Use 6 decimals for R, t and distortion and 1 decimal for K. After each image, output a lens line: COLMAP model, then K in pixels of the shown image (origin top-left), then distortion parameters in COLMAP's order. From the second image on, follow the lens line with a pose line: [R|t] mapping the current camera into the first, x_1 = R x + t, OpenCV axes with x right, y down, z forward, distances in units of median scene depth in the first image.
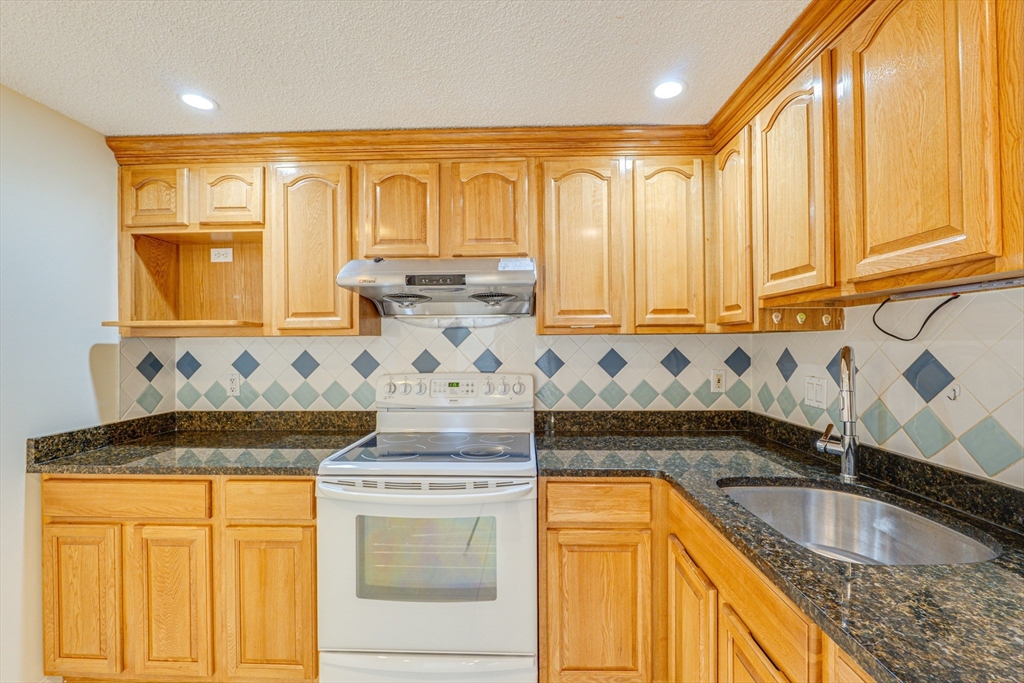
lens RADIAL K [[418.0, 0, 507.4], [0, 418.0, 340.2], [0, 0, 1]] dist [-0.015657, 0.001363]
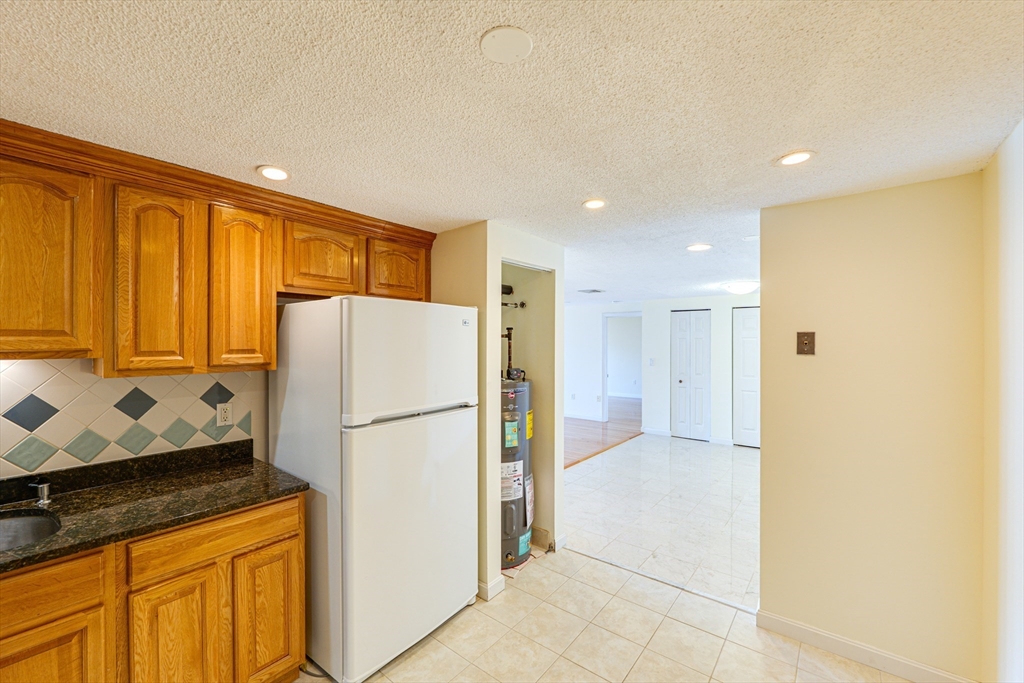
lens RADIAL K [[418.0, 0, 506.8], [0, 418.0, 339.6], [0, 0, 1]] dist [-0.015657, 0.001363]
pose [[-0.796935, 0.010749, 0.603969, -0.740876], [0.000683, 0.999857, -0.016893, -0.092138], [-0.604064, -0.013050, -0.796829, 0.573179]]
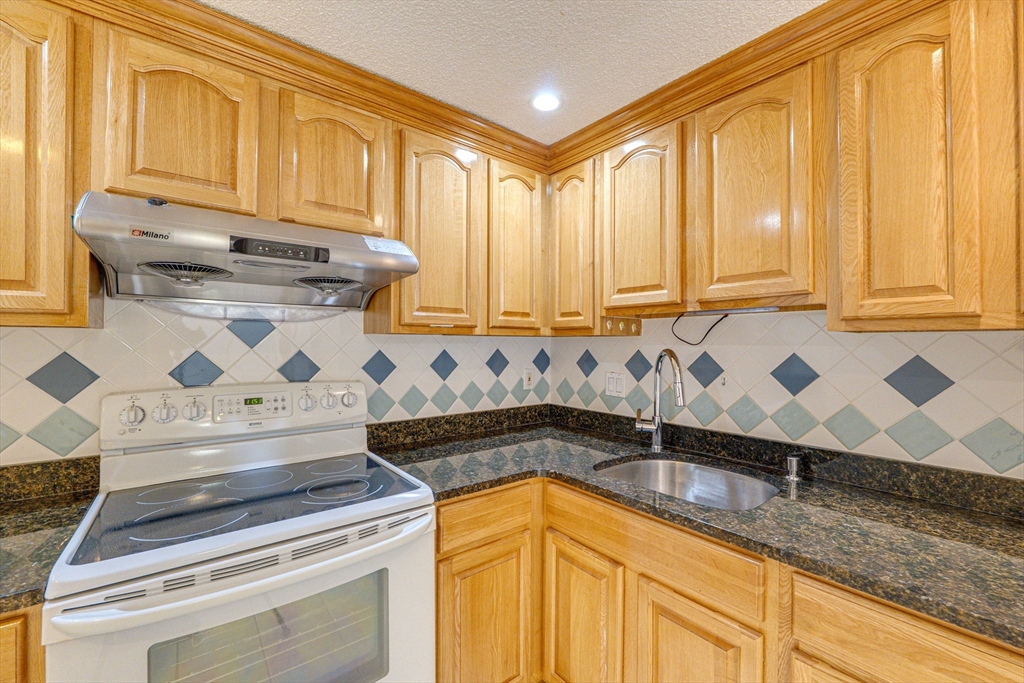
lens RADIAL K [[418.0, 0, 514.3], [0, 418.0, 340.9], [0, 0, 1]] dist [-0.015657, 0.001363]
pose [[0.760008, 0.013559, 0.649772, -0.294253], [-0.014974, 0.999882, -0.003349, 0.000739], [-0.649741, -0.007184, 0.760122, 0.215381]]
